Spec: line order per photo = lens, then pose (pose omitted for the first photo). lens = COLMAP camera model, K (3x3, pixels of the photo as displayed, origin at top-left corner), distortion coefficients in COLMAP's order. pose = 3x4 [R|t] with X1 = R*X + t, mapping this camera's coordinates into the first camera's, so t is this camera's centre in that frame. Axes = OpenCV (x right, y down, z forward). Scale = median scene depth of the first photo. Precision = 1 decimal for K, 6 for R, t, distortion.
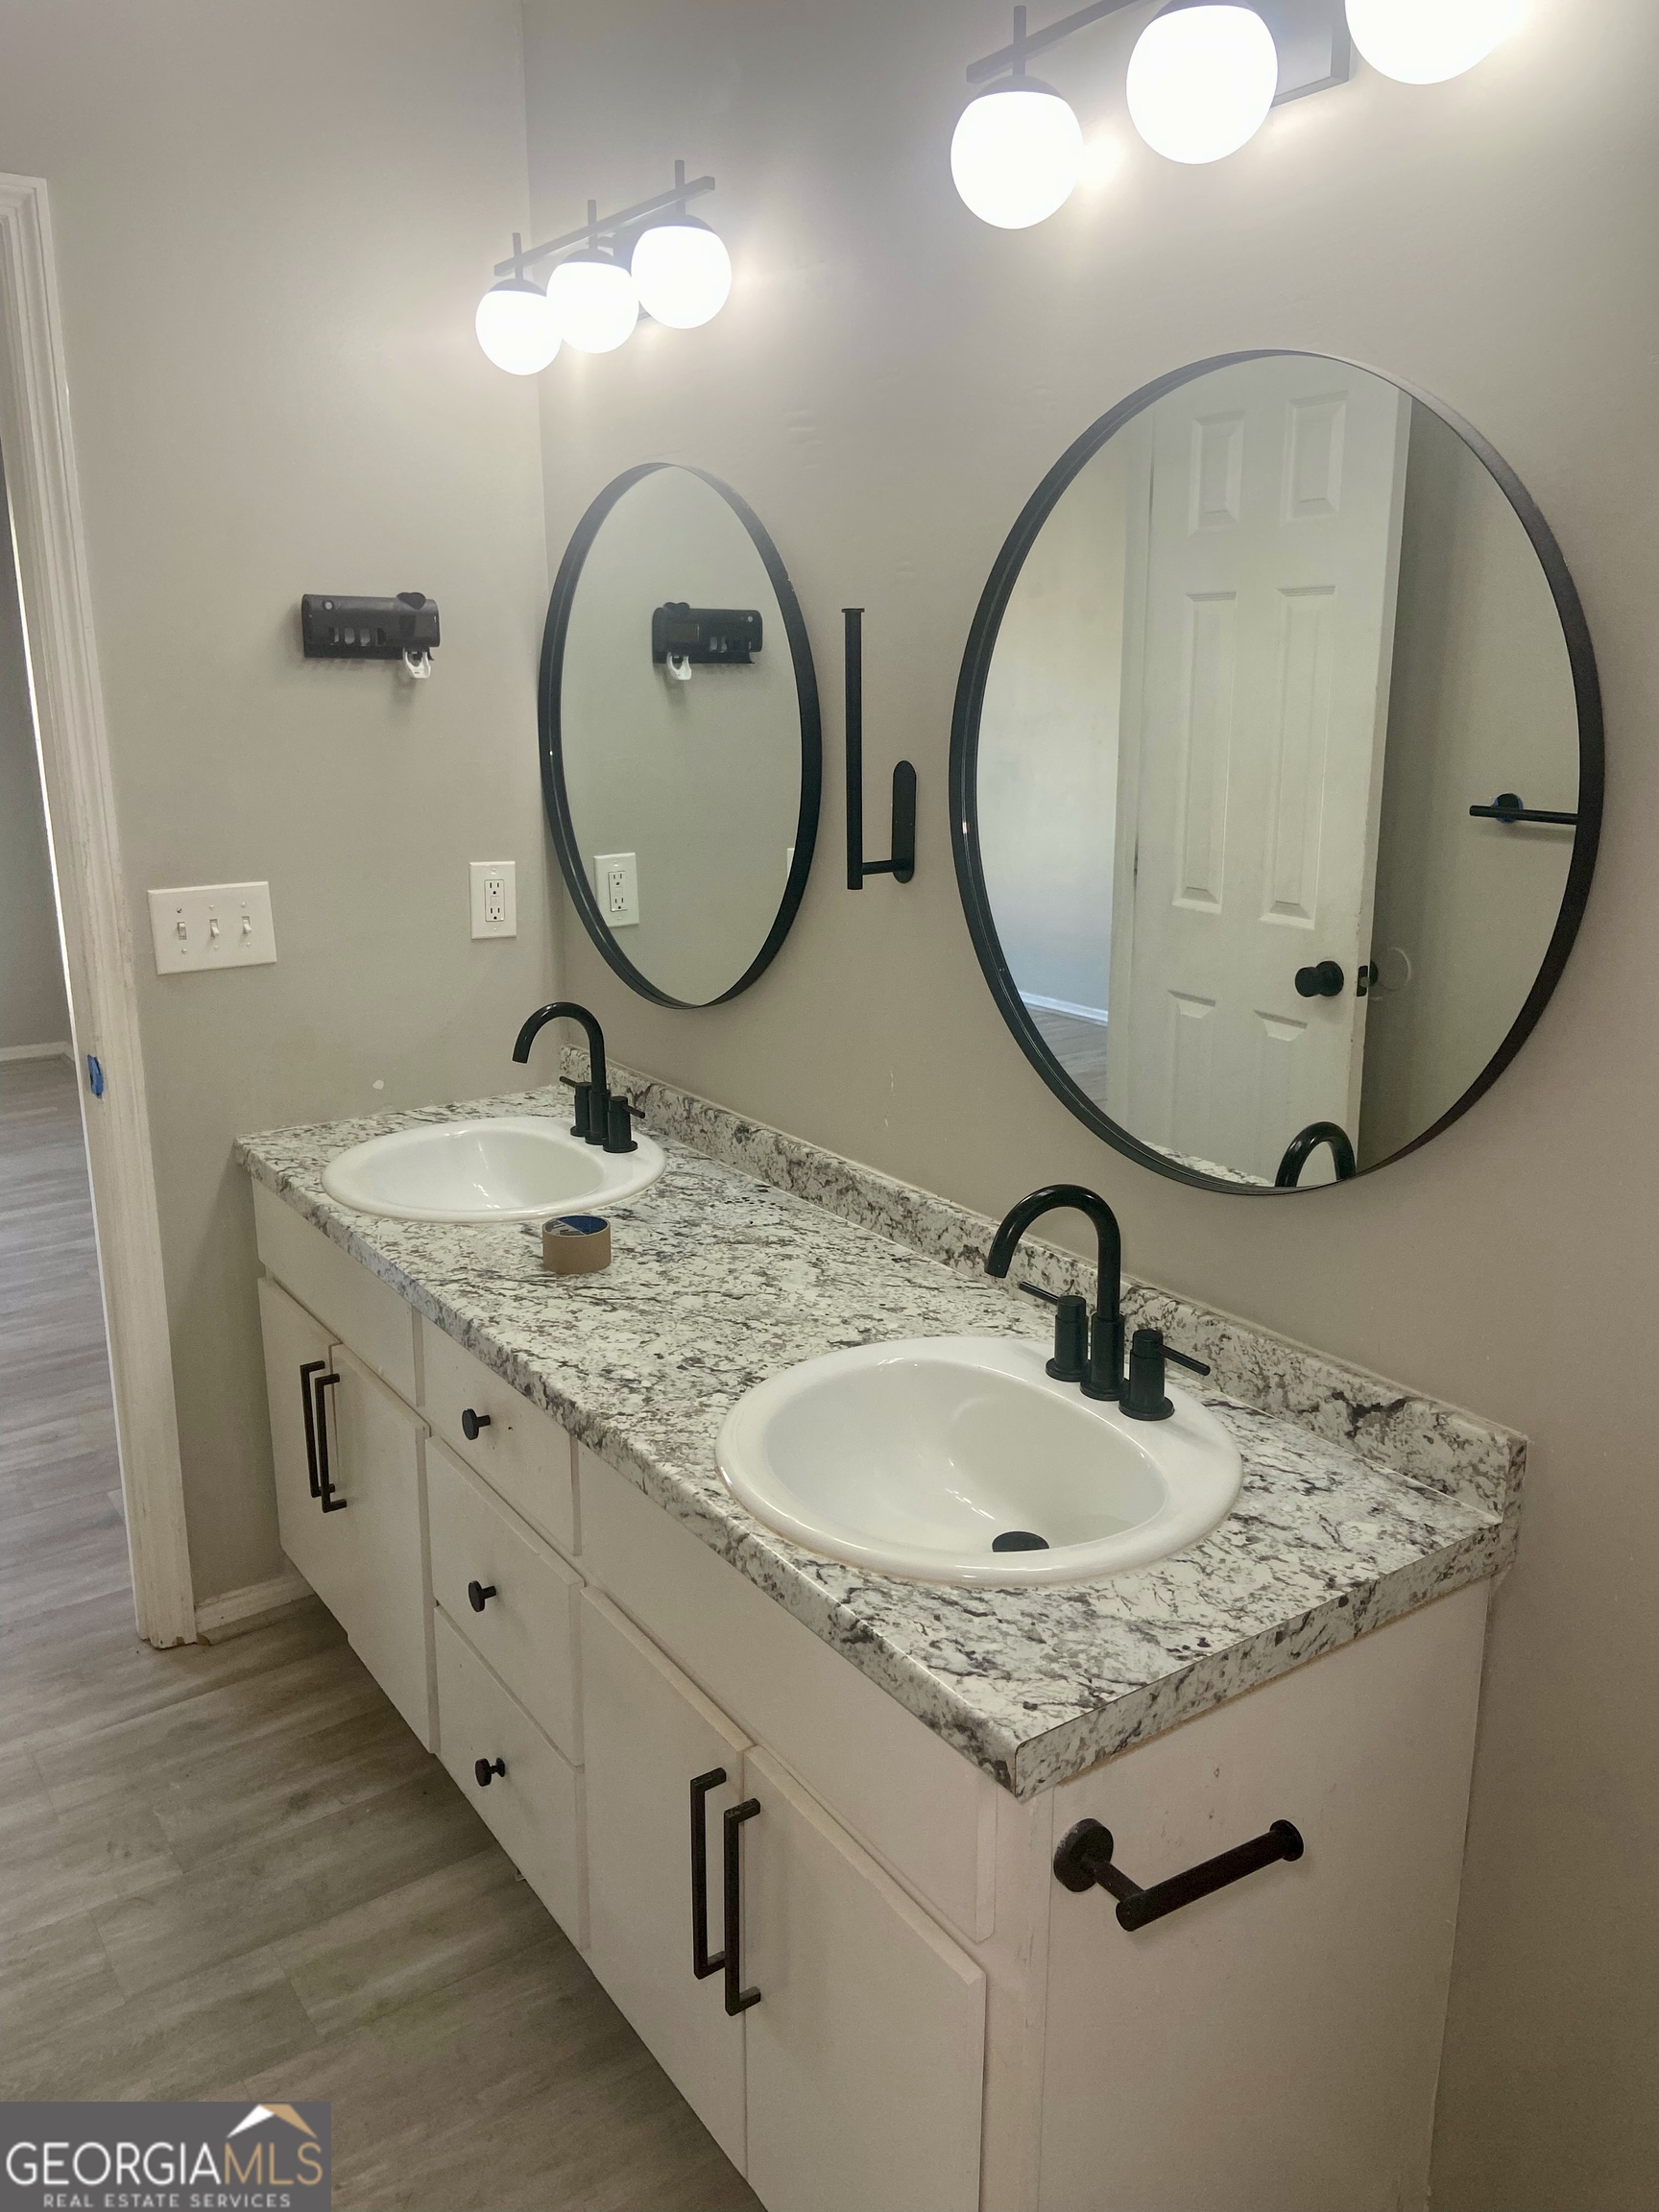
lens RADIAL K [[1663.7, 0, 839.4], [0, 1663.7, 1090.5], [0, 0, 1]] dist [0.126756, -0.166997]
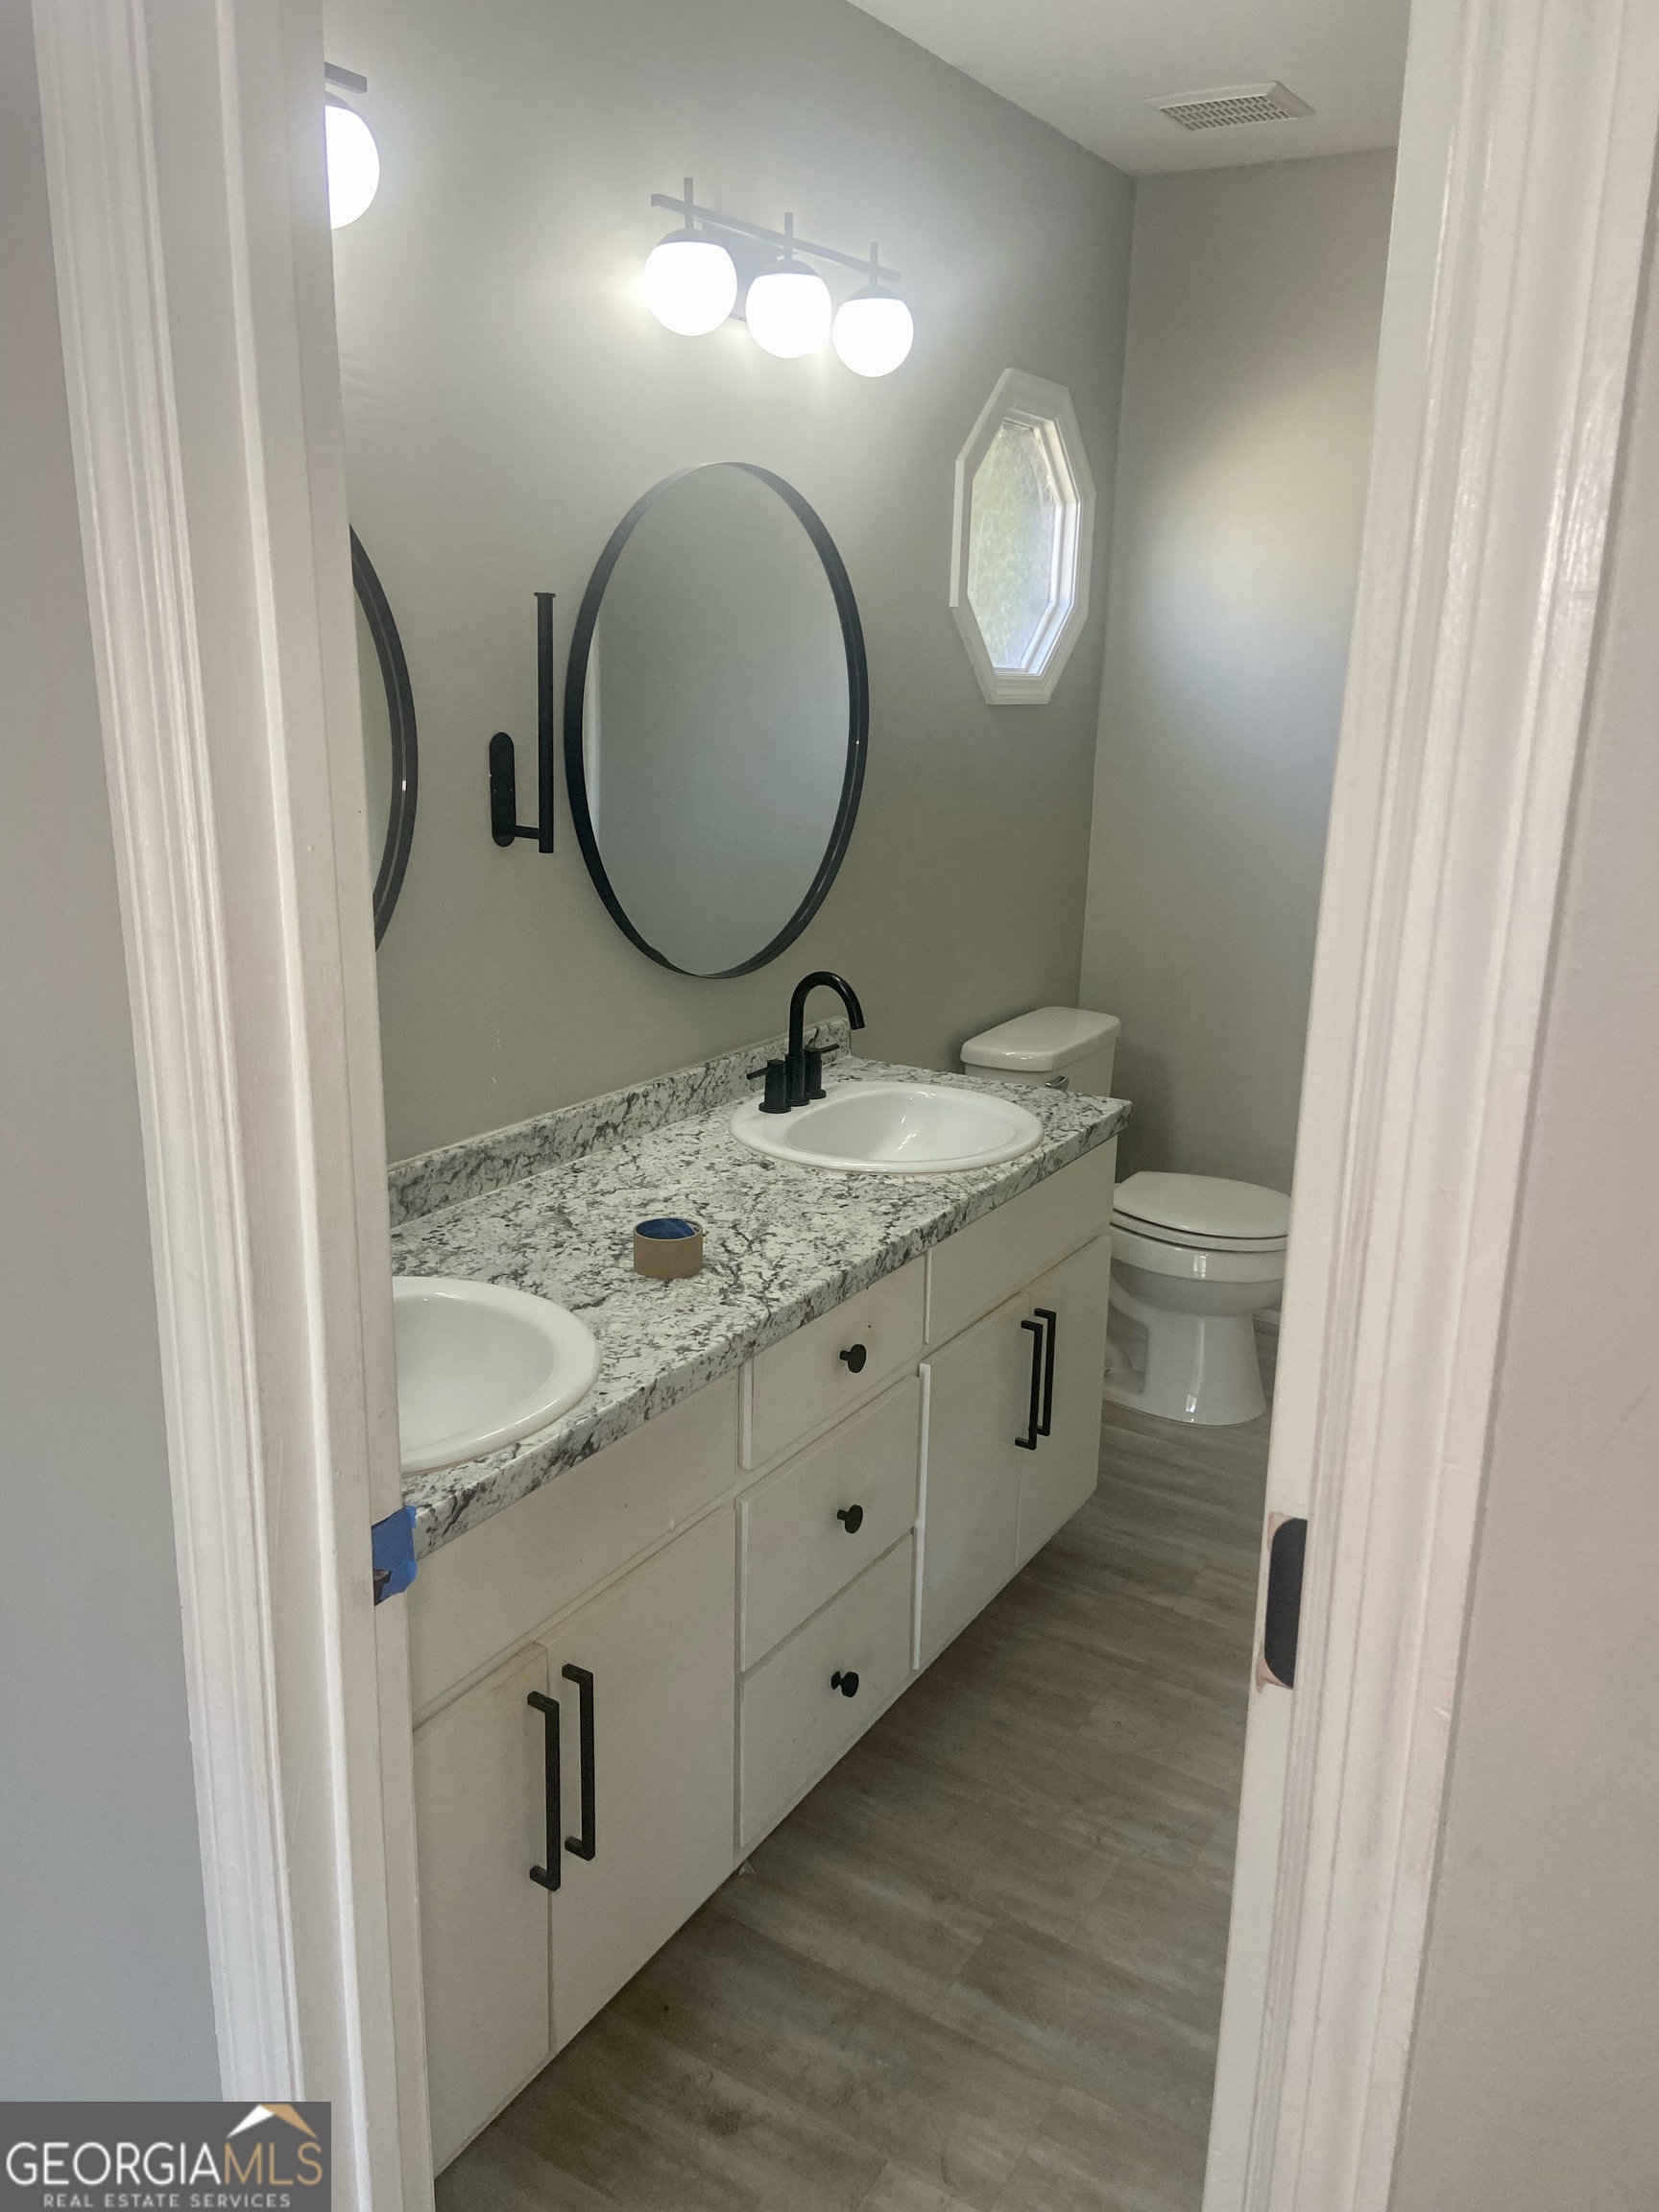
lens RADIAL K [[1663.7, 0, 839.4], [0, 1663.7, 1090.5], [0, 0, 1]] dist [0.126756, -0.166997]
pose [[-0.403817, -0.243493, 0.881840, -1.045735], [0.205840, 0.915029, 0.346916, -0.312088], [-0.891382, 0.321609, -0.319384, 1.210843]]
